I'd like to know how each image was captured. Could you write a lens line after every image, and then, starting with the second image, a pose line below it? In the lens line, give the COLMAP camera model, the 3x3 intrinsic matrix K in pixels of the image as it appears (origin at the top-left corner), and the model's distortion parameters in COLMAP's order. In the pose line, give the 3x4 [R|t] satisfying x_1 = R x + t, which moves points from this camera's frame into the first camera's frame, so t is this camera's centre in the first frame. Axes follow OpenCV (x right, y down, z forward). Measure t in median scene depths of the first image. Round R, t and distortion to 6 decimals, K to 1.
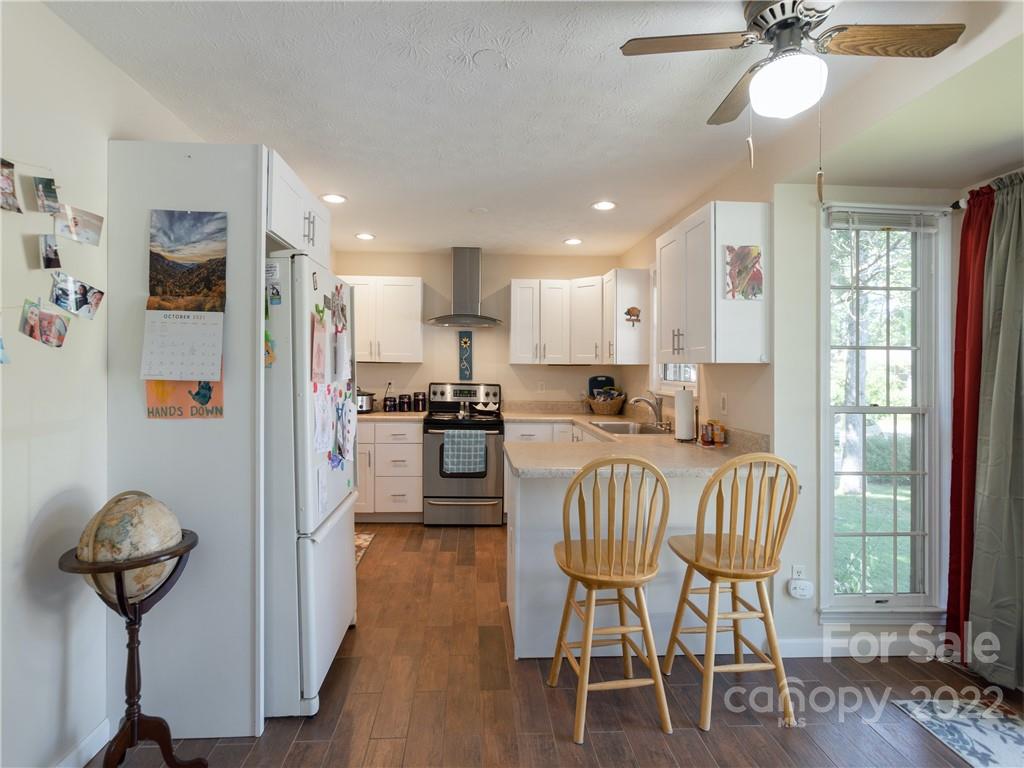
lens RADIAL K [[517.4, 0, 522.6], [0, 517.4, 363.5], [0, 0, 1]] dist [-0.001504, 0.020399]
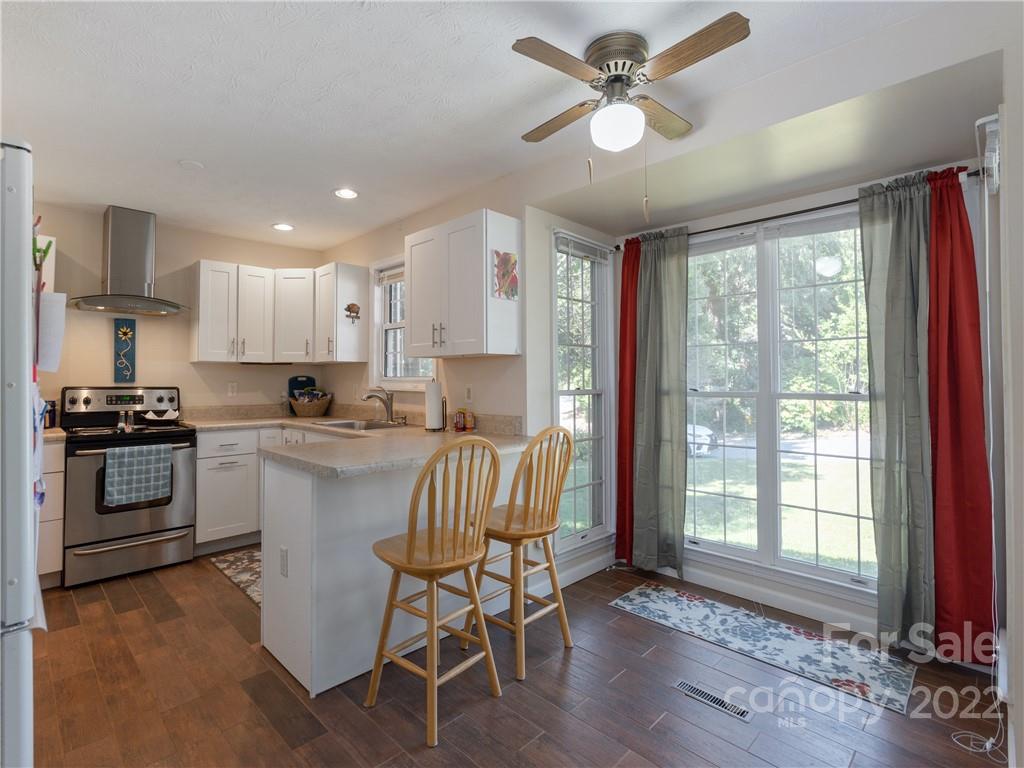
lens RADIAL K [[497.5, 0, 502.4], [0, 497.5, 358.7], [0, 0, 1]] dist [-0.027080, 0.030102]
pose [[0.768819, 0.012553, 0.639343, -0.166924], [0.006432, 0.999605, -0.027360, 0.023122], [-0.639434, 0.025147, 0.768435, 0.093268]]
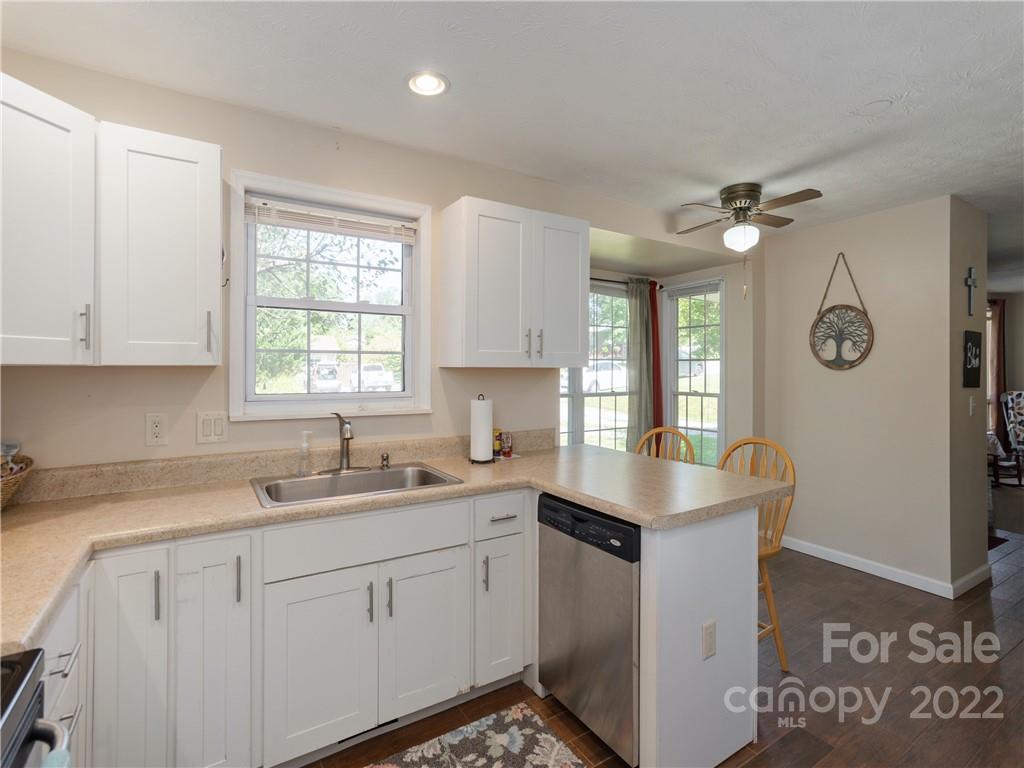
lens RADIAL K [[497.5, 0, 502.4], [0, 497.5, 358.7], [0, 0, 1]] dist [-0.027080, 0.030102]
pose [[-0.432571, 0.004101, 0.901591, -0.297032], [-0.014710, 0.999824, -0.011605, -0.003224], [-0.901480, -0.018283, -0.432435, 0.950778]]
